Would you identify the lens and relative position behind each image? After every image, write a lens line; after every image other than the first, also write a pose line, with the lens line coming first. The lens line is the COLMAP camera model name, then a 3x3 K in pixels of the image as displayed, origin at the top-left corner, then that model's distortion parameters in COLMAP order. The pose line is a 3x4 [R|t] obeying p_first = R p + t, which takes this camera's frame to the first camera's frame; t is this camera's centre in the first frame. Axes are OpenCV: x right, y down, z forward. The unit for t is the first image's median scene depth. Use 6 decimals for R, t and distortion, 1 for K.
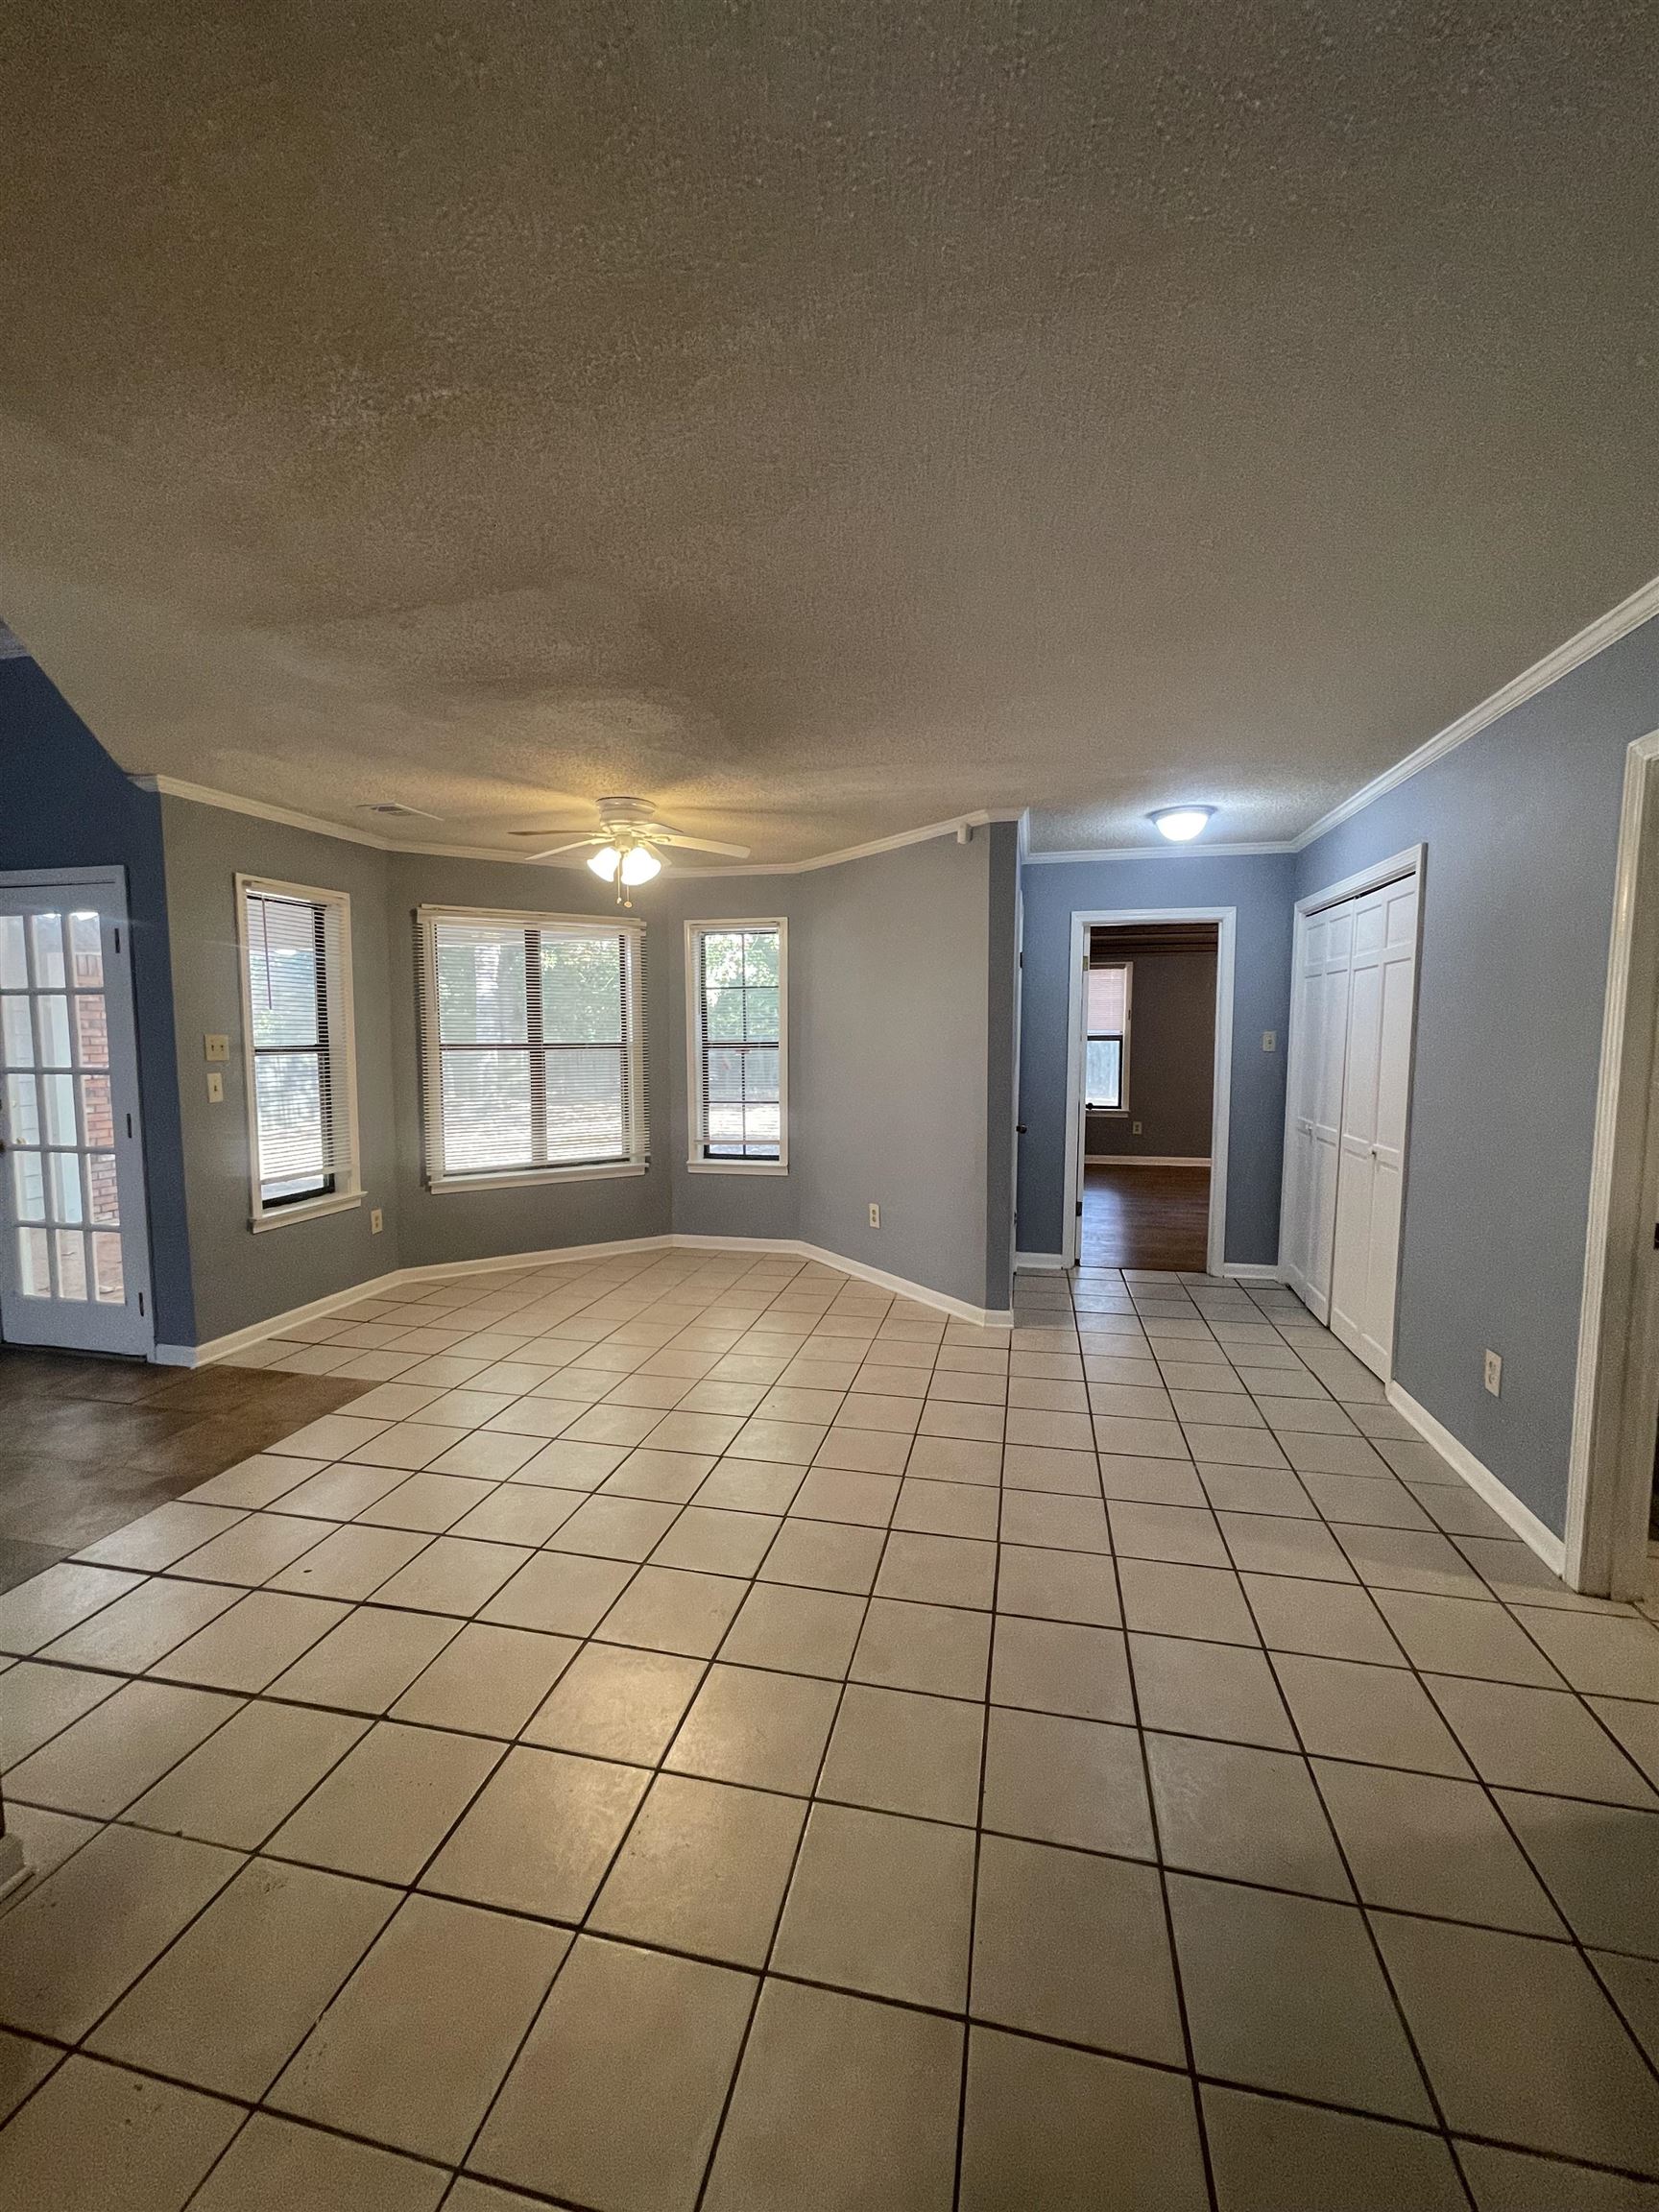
lens RADIAL K [[893.6, 0, 827.9], [0, 893.6, 1099.1], [0, 0, 1]] dist [-0.001872, 0.001907]
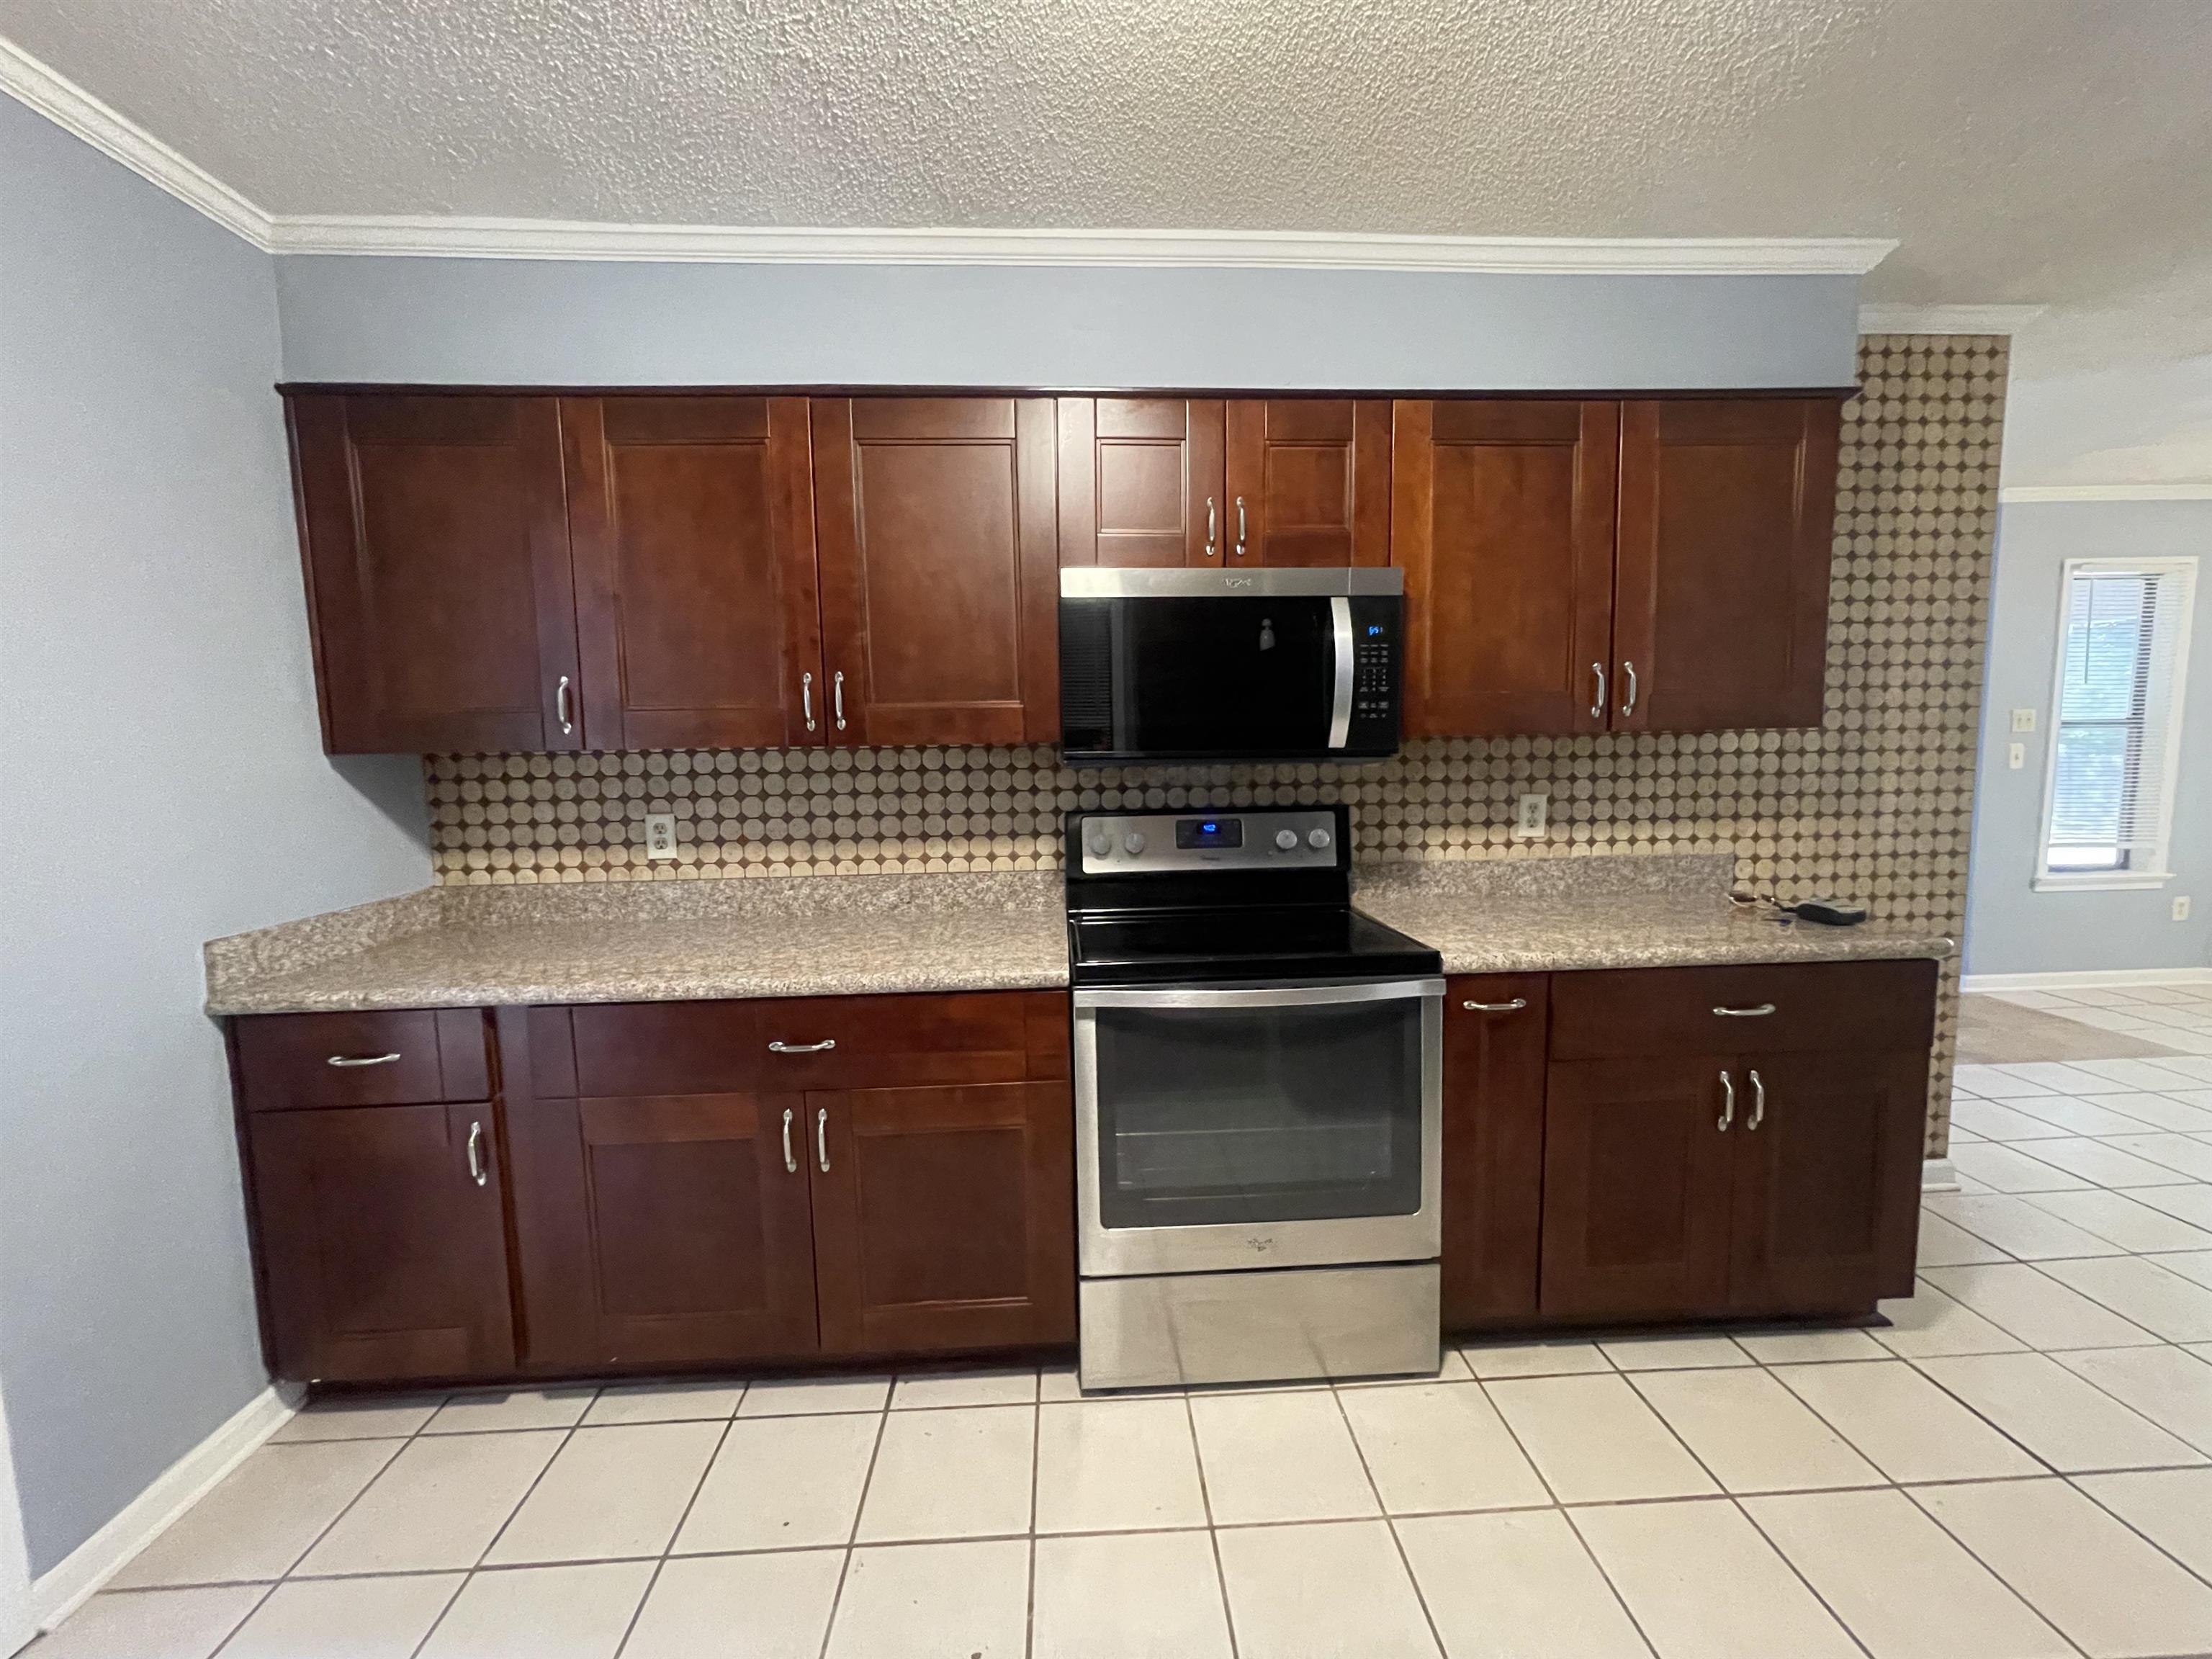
lens RADIAL K [[893.6, 0, 1110.3], [0, 893.6, 825.9], [0, 0, 1]] dist [-0.001872, 0.001907]
pose [[0.271605, 0.094783, -0.957730, 0.089759], [-0.057526, 0.994958, 0.082153, 0.045428], [0.960688, 0.032781, 0.275688, -0.388507]]
